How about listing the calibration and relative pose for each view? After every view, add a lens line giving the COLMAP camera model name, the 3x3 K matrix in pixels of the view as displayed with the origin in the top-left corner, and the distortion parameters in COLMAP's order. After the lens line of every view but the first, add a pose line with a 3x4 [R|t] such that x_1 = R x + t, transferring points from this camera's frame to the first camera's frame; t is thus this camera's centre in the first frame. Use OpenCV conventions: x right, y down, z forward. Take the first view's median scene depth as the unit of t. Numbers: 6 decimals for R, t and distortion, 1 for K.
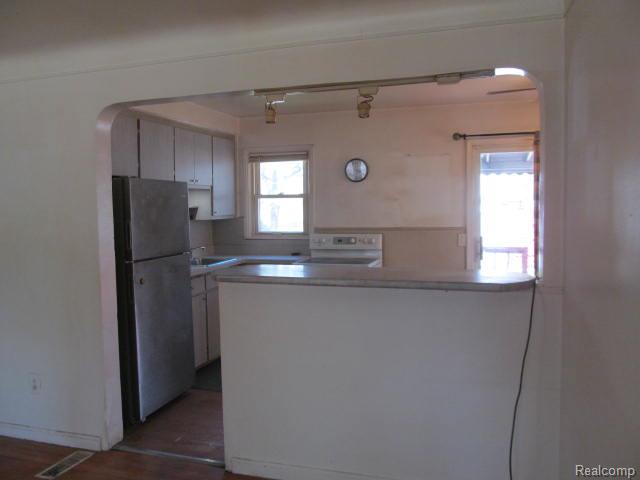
lens RADIAL K [[530.7, 0, 321.4], [0, 530.7, 240.2], [0, 0, 1]] dist [-0.066524, 0.030948]
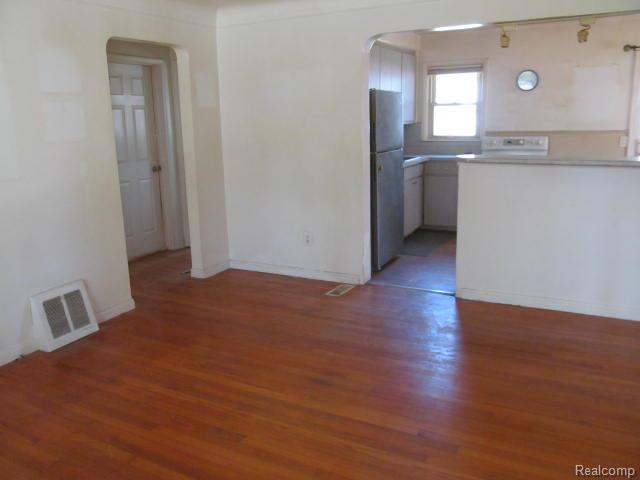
lens RADIAL K [[530.7, 0, 312.7], [0, 530.7, 233.7], [0, 0, 1]] dist [-0.066524, 0.030948]
pose [[0.977394, 0.032623, -0.208894, -0.141864], [-0.000681, 0.988504, 0.151191, 0.025714], [0.211425, -0.147631, 0.966180, -0.240499]]
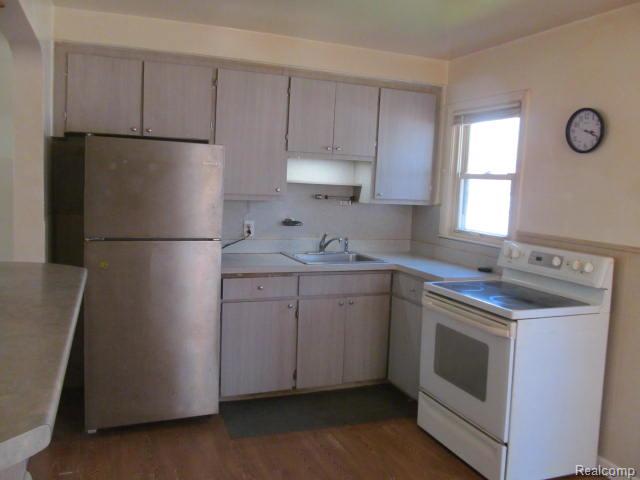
lens RADIAL K [[530.7, 0, 316.4], [0, 530.7, 235.5], [0, 0, 1]] dist [-0.066524, 0.030948]
pose [[0.625286, 0.116024, -0.771723, 0.312219], [-0.109970, 0.992119, 0.060057, -0.030698], [0.772609, 0.047313, 0.633117, 0.481581]]
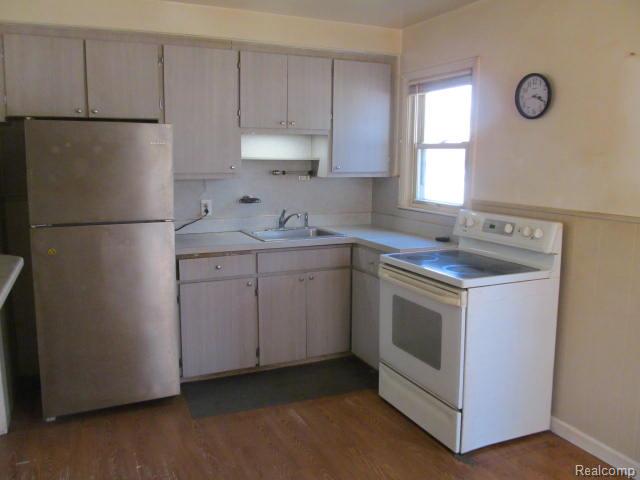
lens RADIAL K [[530.7, 0, 315.9], [0, 530.7, 236.0], [0, 0, 1]] dist [-0.066524, 0.030948]
pose [[0.660706, 0.125203, -0.740129, 0.325570], [-0.071521, 0.992006, 0.103965, -0.033567], [0.747230, -0.015755, 0.664379, 0.503982]]
